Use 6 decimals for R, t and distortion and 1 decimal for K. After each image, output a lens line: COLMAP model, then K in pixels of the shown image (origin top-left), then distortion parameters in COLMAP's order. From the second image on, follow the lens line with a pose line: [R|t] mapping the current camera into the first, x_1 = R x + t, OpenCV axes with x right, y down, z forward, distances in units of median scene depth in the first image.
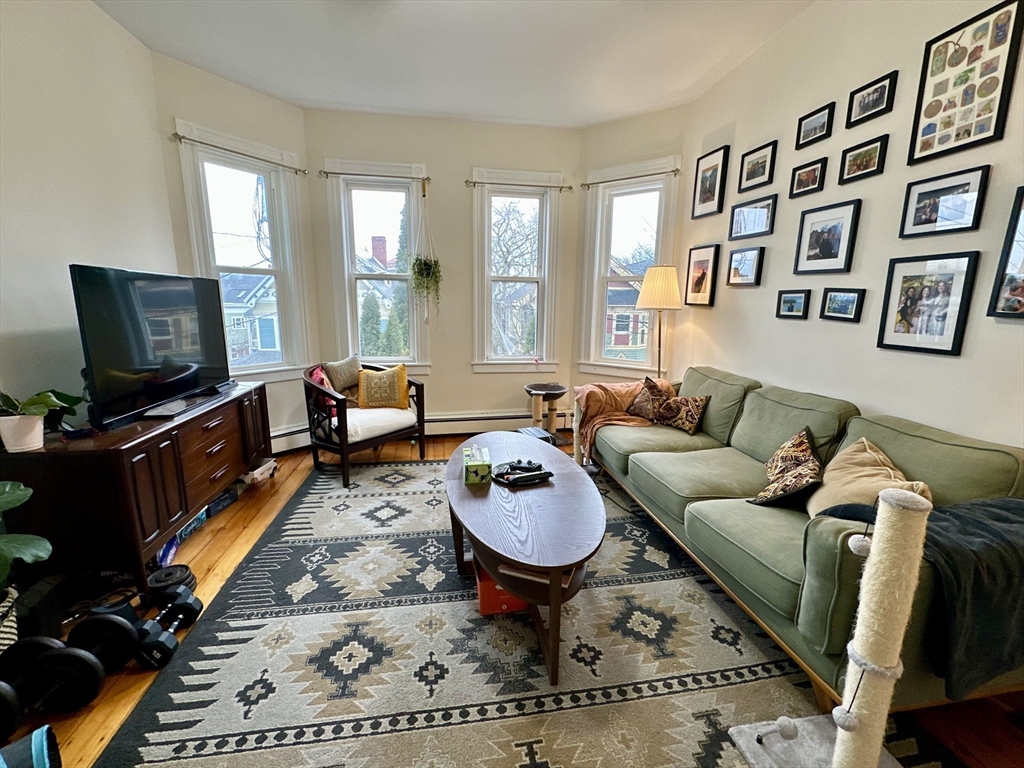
lens RADIAL K [[407.1, 0, 512.0], [0, 407.1, 384.0], [0, 0, 1]] dist [-0.001645, 0.000093]
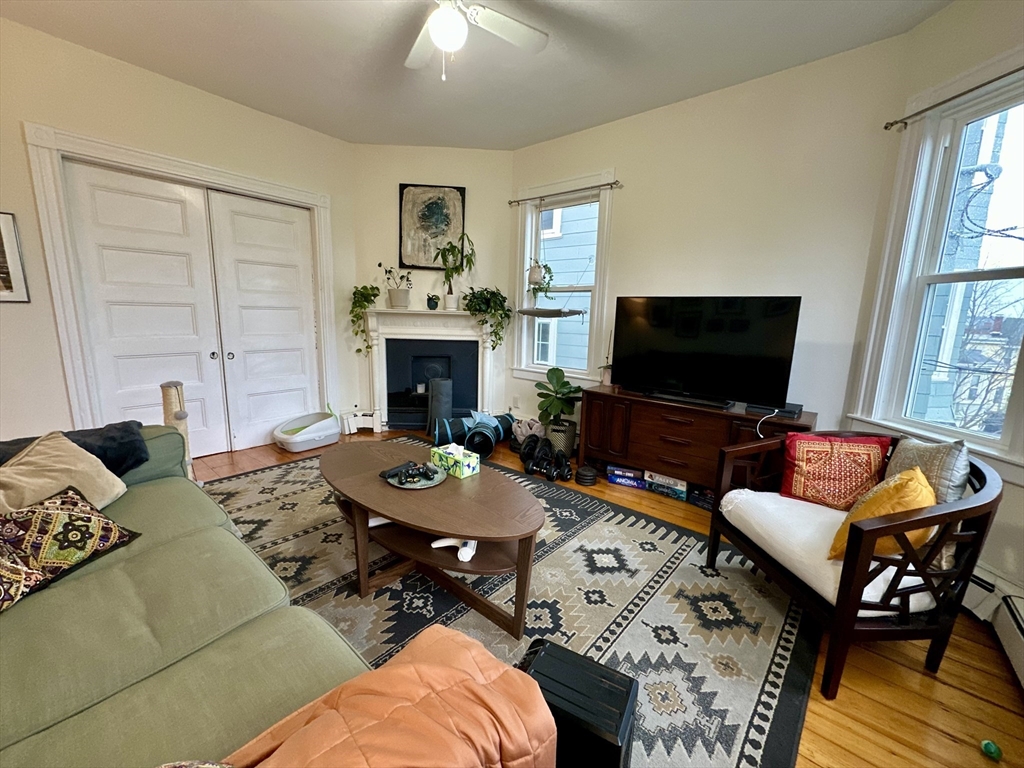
lens RADIAL K [[407.1, 0, 512.0], [0, 407.1, 384.0], [0, 0, 1]] dist [-0.001645, 0.000093]
pose [[-0.755688, 0.077324, -0.650351, 0.361966], [-0.164823, 0.938592, 0.303114, -0.253931], [0.633853, 0.336252, -0.696538, 1.345928]]
